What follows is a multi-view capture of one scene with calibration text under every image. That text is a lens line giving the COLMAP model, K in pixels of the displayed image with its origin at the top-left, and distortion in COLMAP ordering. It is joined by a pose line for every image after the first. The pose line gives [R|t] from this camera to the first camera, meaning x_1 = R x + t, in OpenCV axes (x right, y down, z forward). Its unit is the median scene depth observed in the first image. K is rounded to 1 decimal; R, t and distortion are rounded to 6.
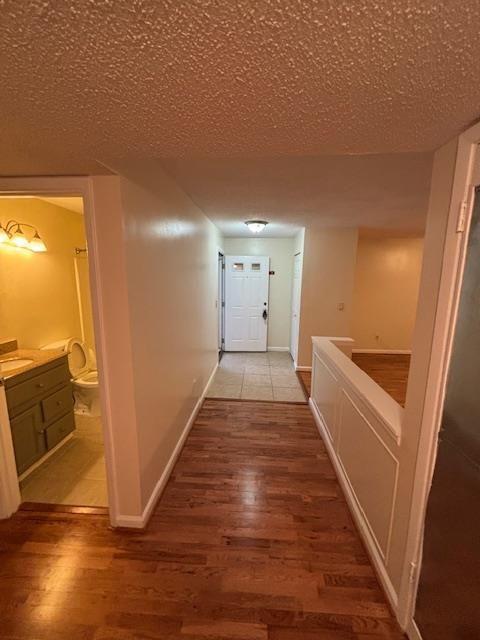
lens RADIAL K [[254.4, 0, 240.6], [0, 254.4, 316.6], [0, 0, 1]] dist [0.000386, -0.000411]
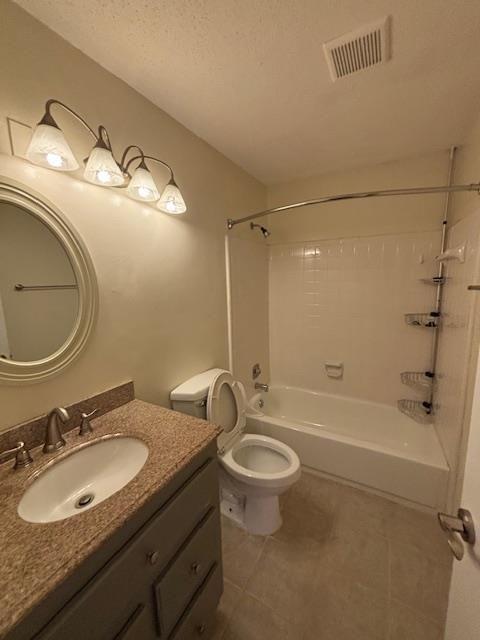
lens RADIAL K [[255.3, 0, 242.4], [0, 255.3, 317.6], [0, 0, 1]] dist [0.011745, -0.005422]
pose [[0.900671, 0.036905, -0.432932, -0.677418], [-0.040349, 0.999185, 0.001231, -0.070747], [0.432625, 0.016360, 0.901426, 0.924153]]
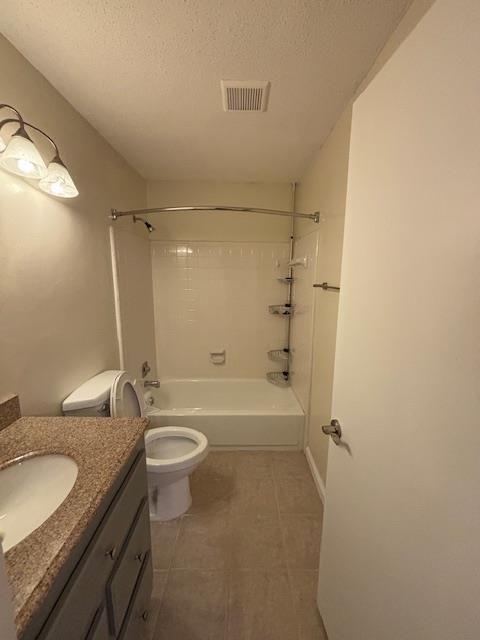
lens RADIAL K [[254.4, 0, 240.6], [0, 254.4, 316.6], [0, 0, 1]] dist [0.000386, -0.000411]
pose [[0.997587, -0.010518, 0.068622, -0.796531], [0.010479, 0.999945, 0.000933, -0.053950], [-0.068628, -0.000212, 0.997642, 0.818438]]
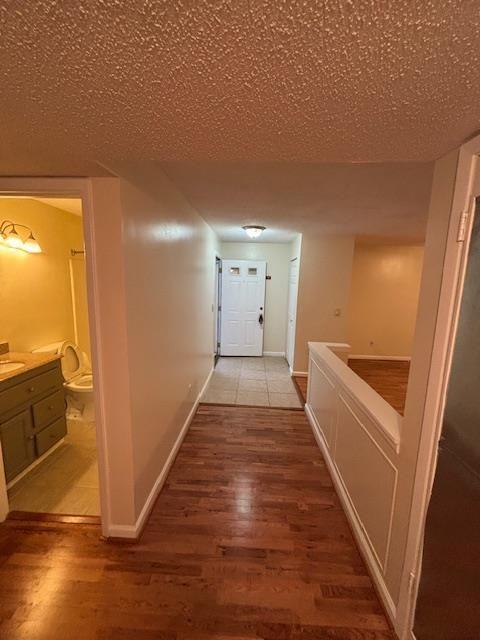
lens RADIAL K [[254.4, 0, 240.6], [0, 254.4, 316.6], [0, 0, 1]] dist [0.000386, -0.000411]
pose [[0.999720, 0.012607, 0.020033, -0.013542], [-0.012275, 0.999786, -0.016622, -0.002757], [-0.020238, 0.016372, 0.999661, 0.006599]]
